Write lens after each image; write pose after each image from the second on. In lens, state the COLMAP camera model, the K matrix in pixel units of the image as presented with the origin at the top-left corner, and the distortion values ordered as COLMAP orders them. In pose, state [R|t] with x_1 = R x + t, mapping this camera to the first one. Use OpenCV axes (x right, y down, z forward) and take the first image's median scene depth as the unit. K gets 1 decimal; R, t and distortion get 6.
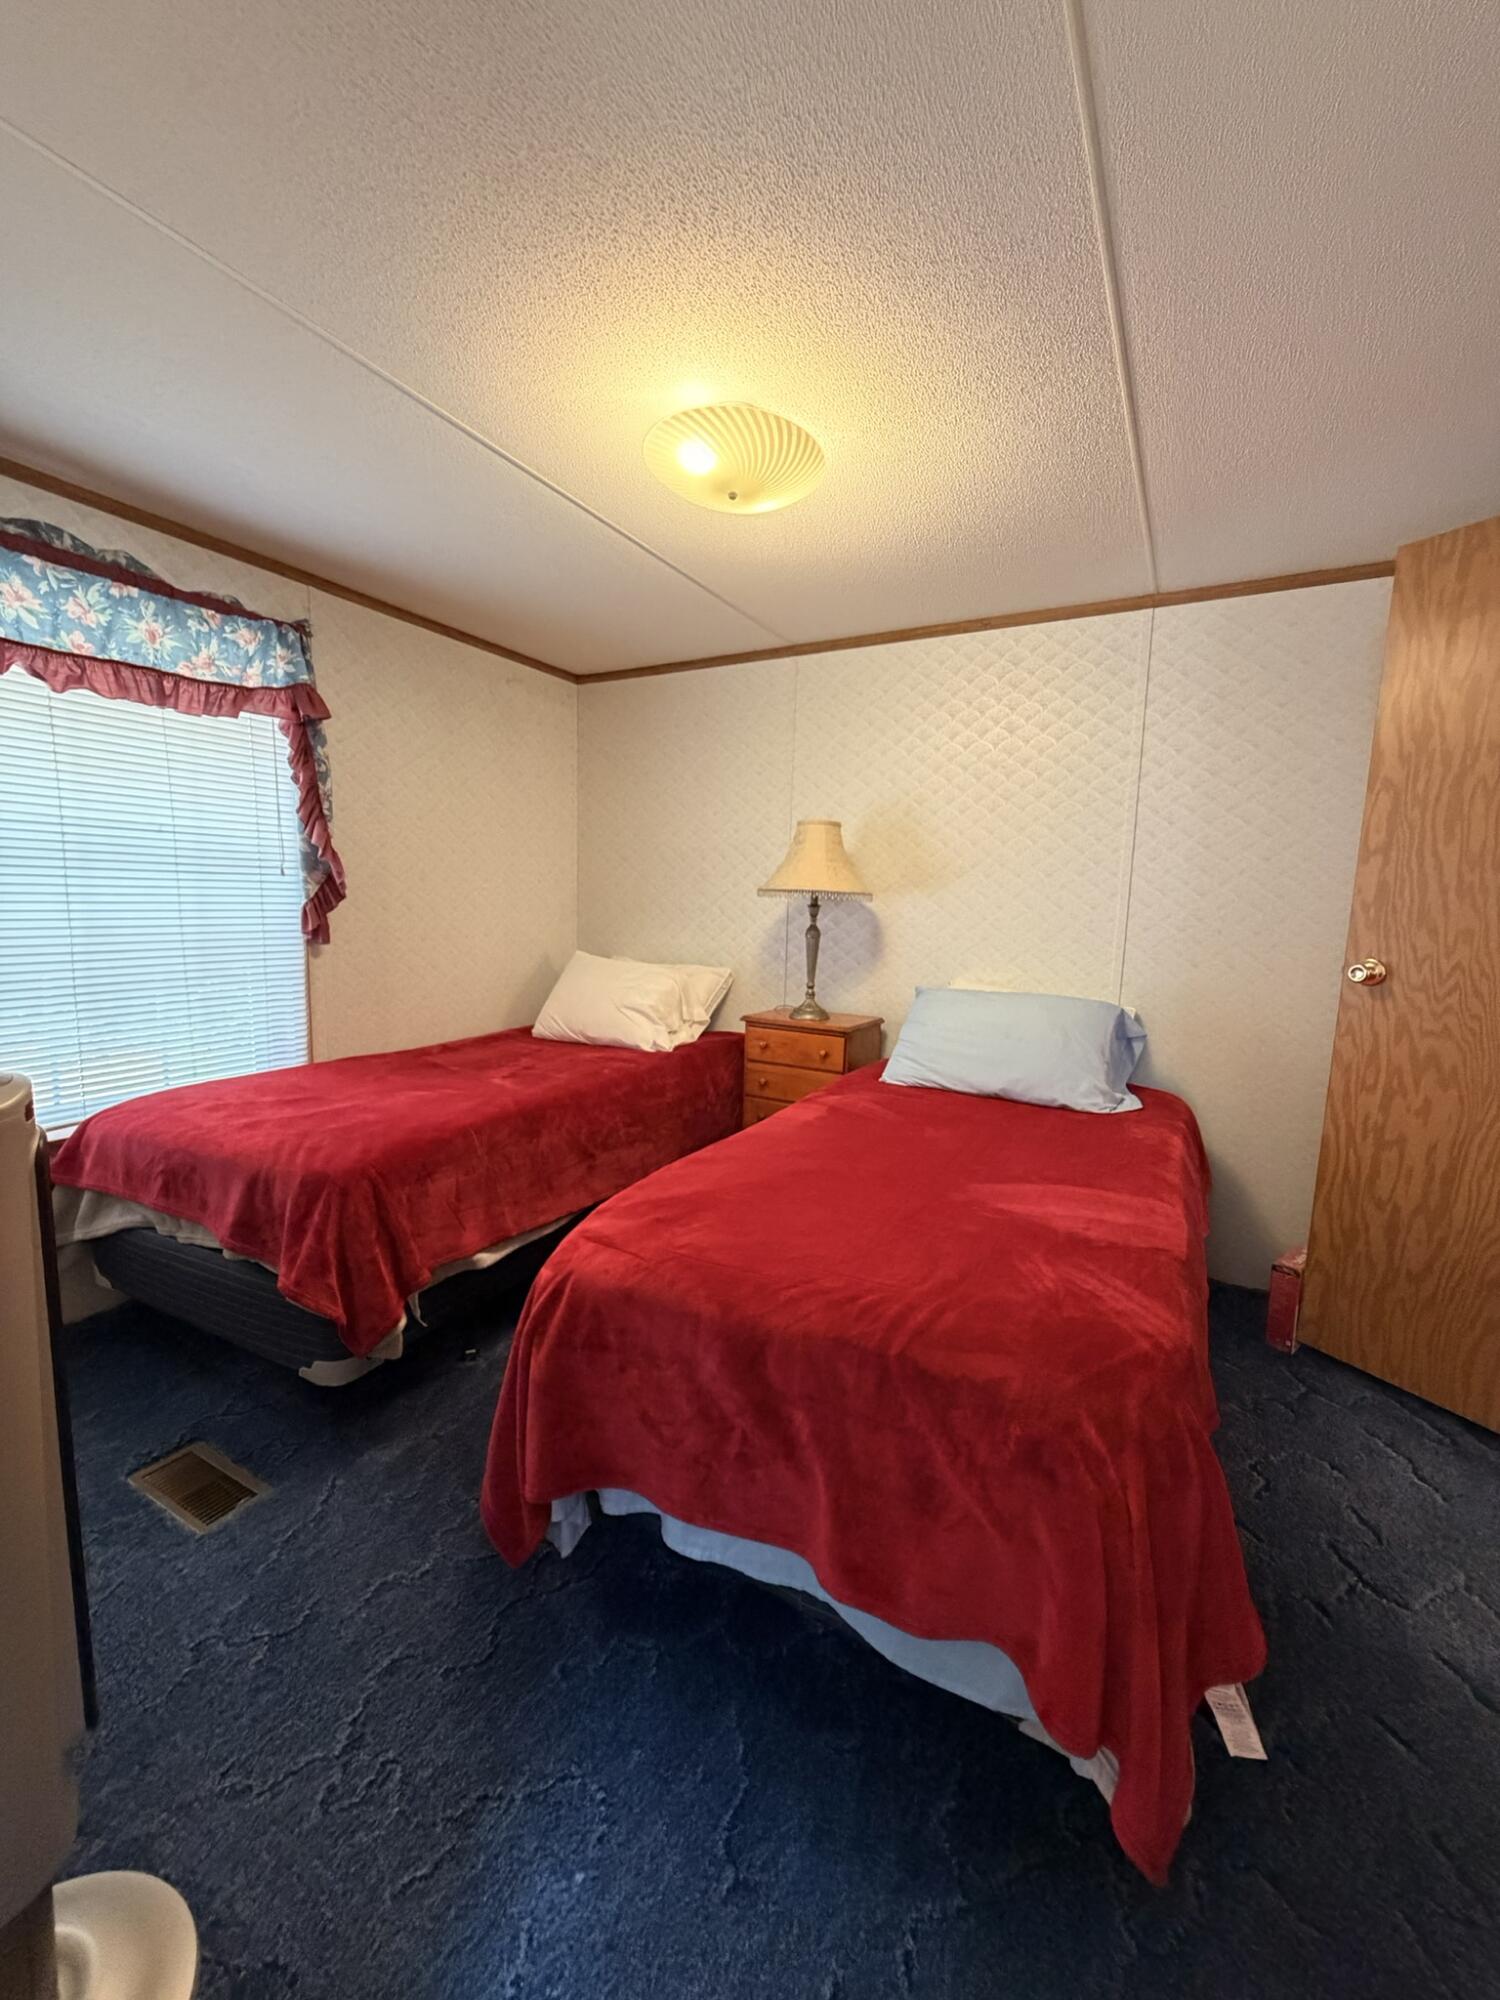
lens RADIAL K [[796.9, 0, 752.4], [0, 796.9, 1003.9], [0, 0, 1]] dist [0.001165, 0.000335]
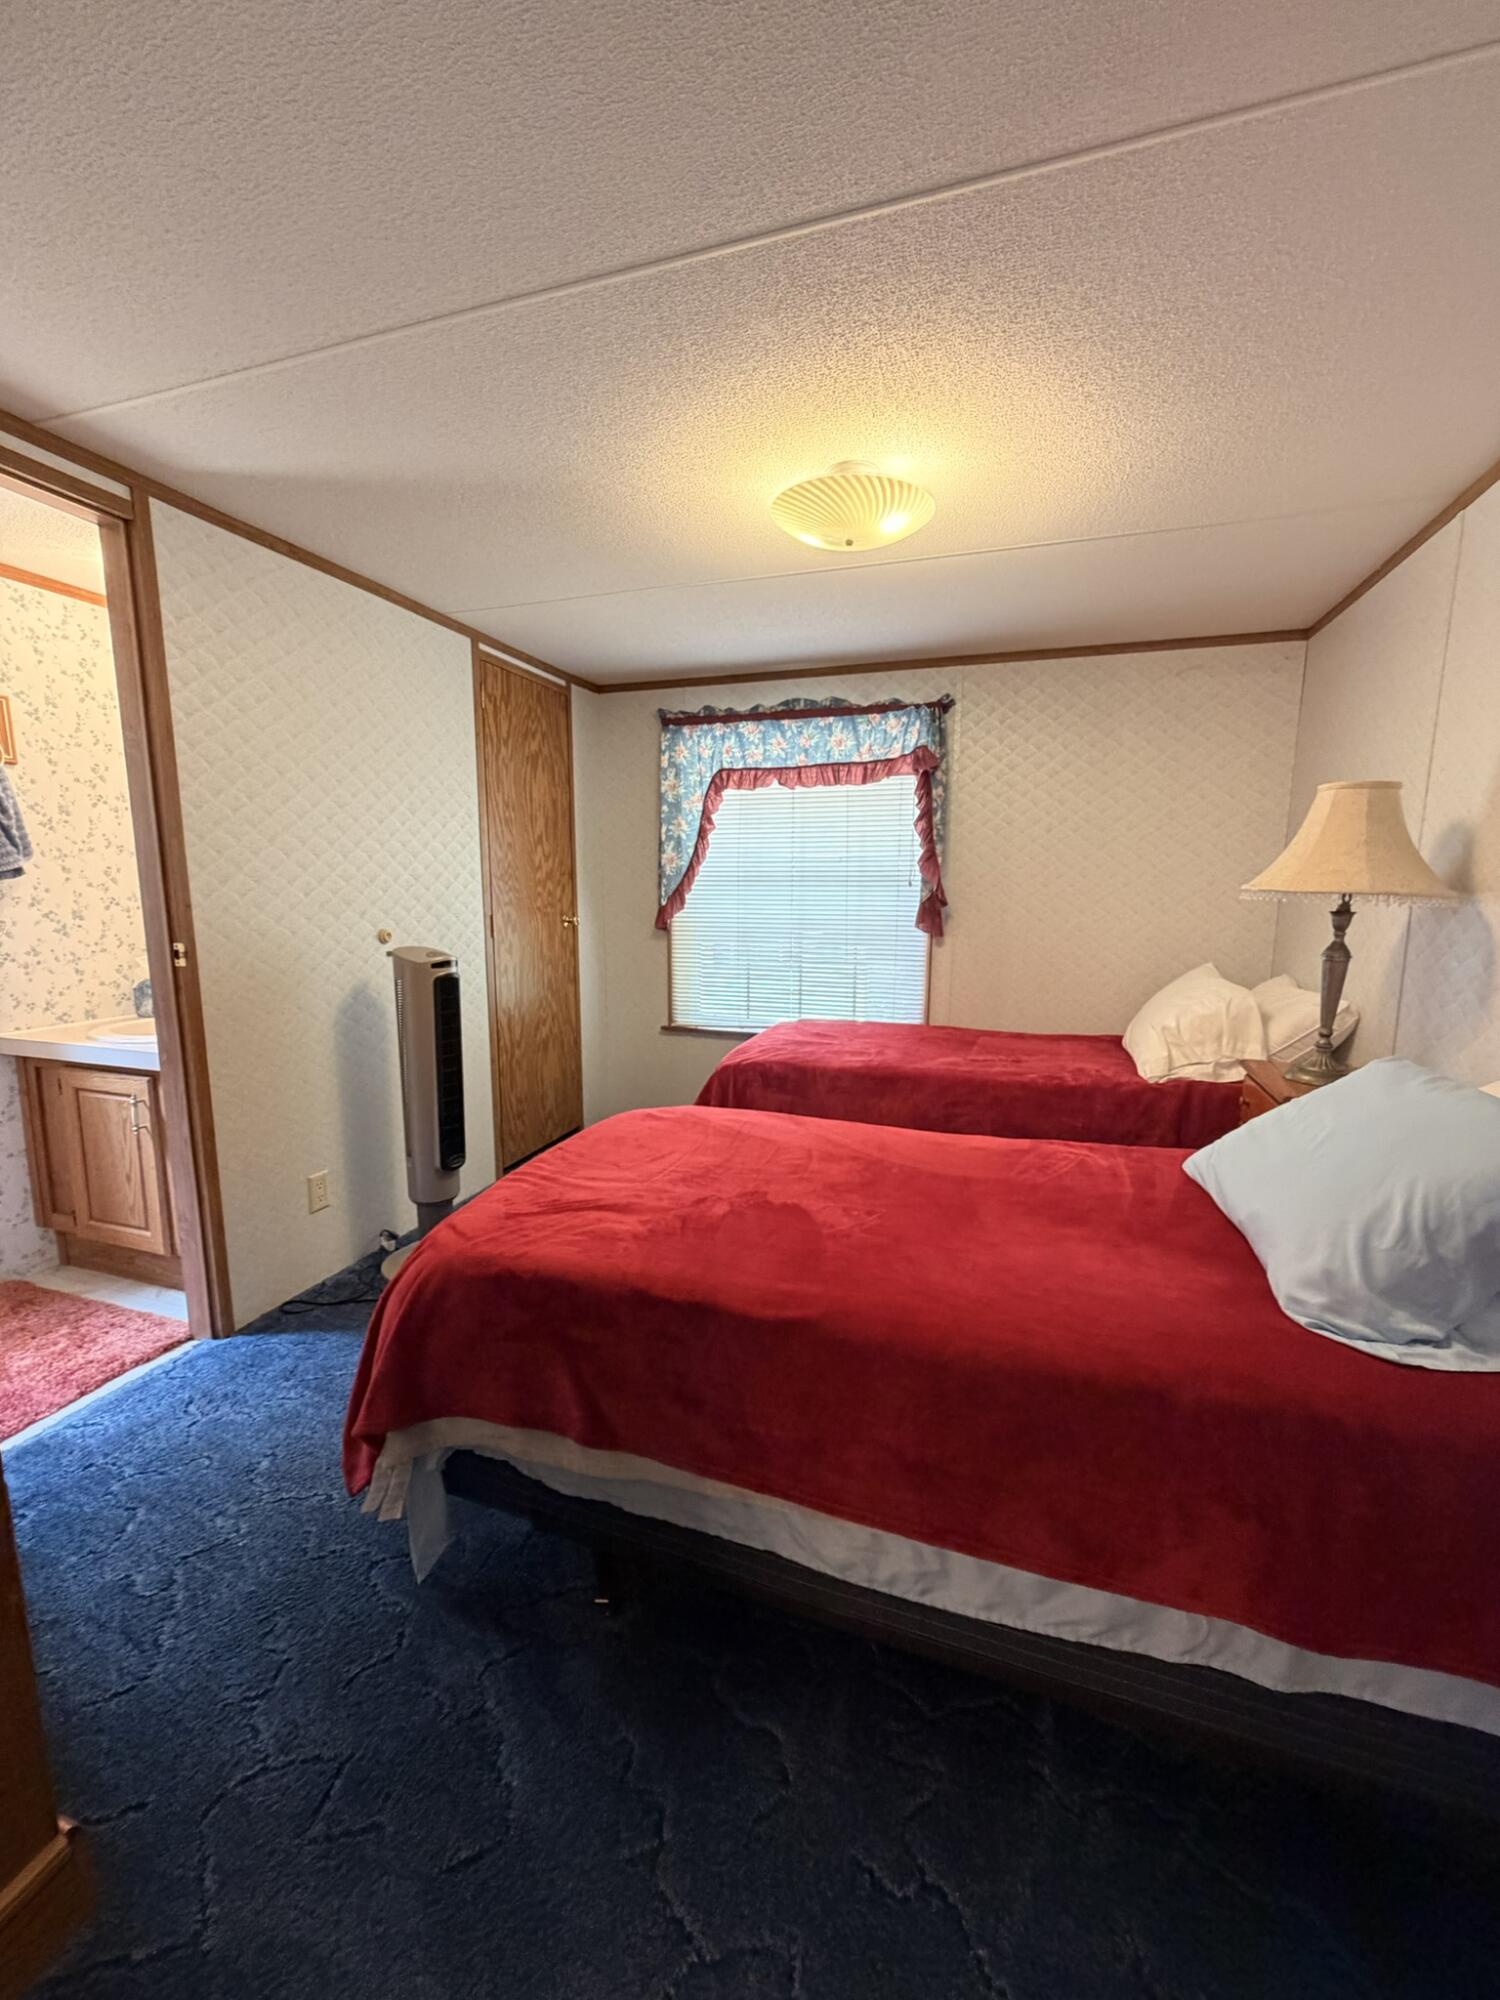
lens RADIAL K [[796.9, 0, 753.4], [0, 796.9, 997.0], [0, 0, 1]] dist [0.001165, 0.000335]
pose [[0.195328, 0.114982, -0.973974, 0.809497], [-0.128551, 0.987537, 0.090802, -0.066458], [0.972277, 0.107469, 0.207675, 0.508620]]
